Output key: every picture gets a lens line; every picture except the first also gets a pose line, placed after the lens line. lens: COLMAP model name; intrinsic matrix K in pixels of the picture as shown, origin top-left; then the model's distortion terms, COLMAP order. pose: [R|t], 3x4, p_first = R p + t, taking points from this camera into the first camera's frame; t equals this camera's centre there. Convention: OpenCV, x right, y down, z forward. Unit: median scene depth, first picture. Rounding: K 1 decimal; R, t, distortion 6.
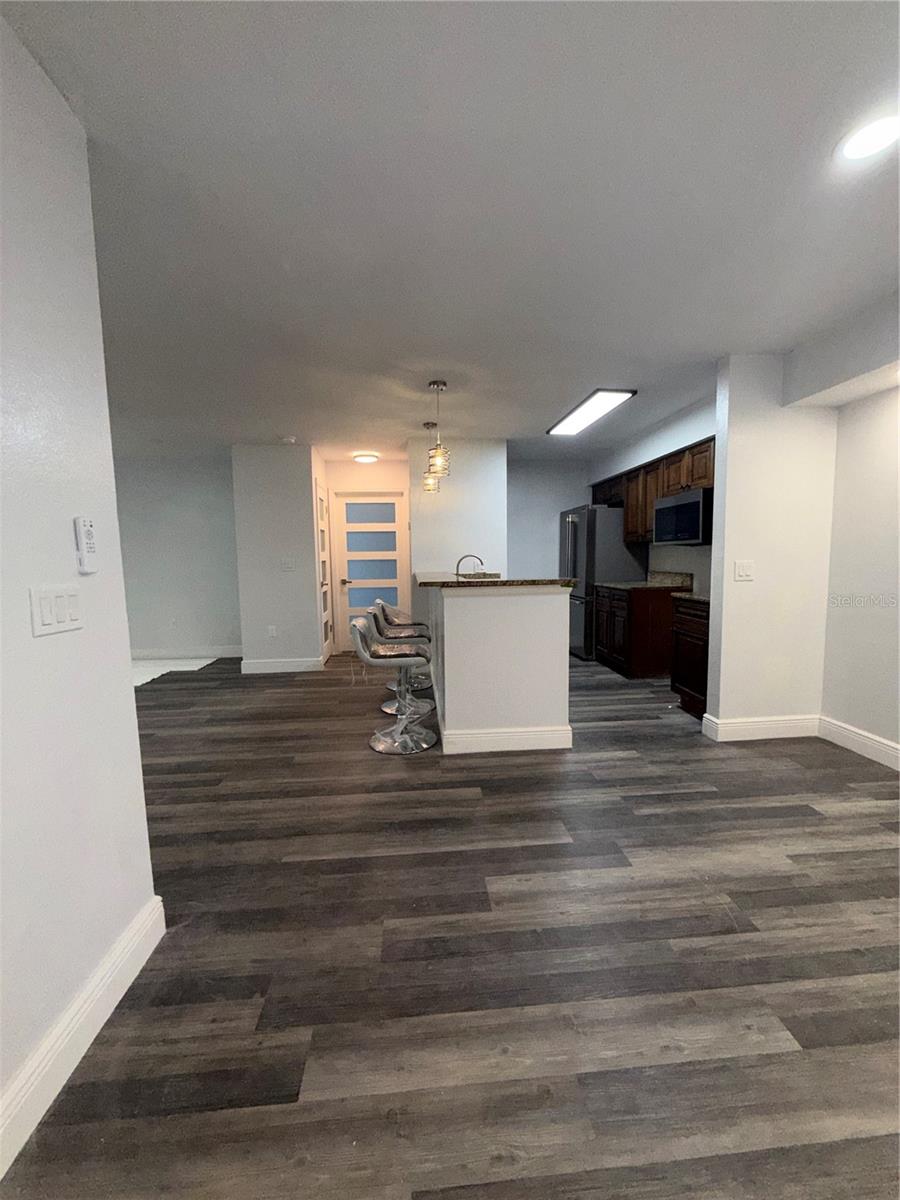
lens RADIAL K [[473.8, 0, 443.3], [0, 473.8, 598.4], [0, 0, 1]] dist [0.015137, -0.000013]
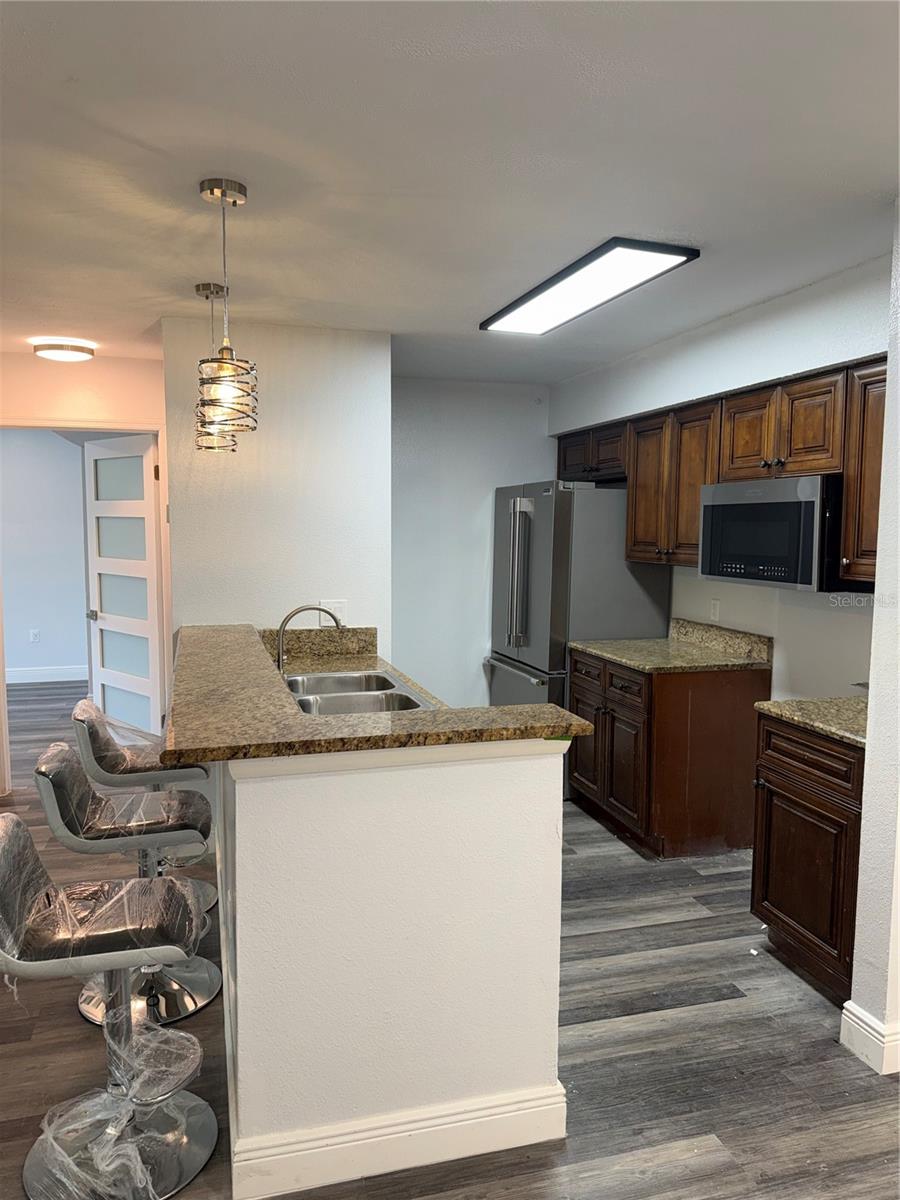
lens RADIAL K [[834.9, 0, 422.2], [0, 834.9, 598.9], [0, 0, 1]] dist [0.092603, -0.091830]
pose [[0.981782, 0.002121, 0.189997, 0.013509], [-0.003007, 0.999986, 0.004376, -0.105912], [-0.189985, -0.004867, 0.981775, 0.252564]]
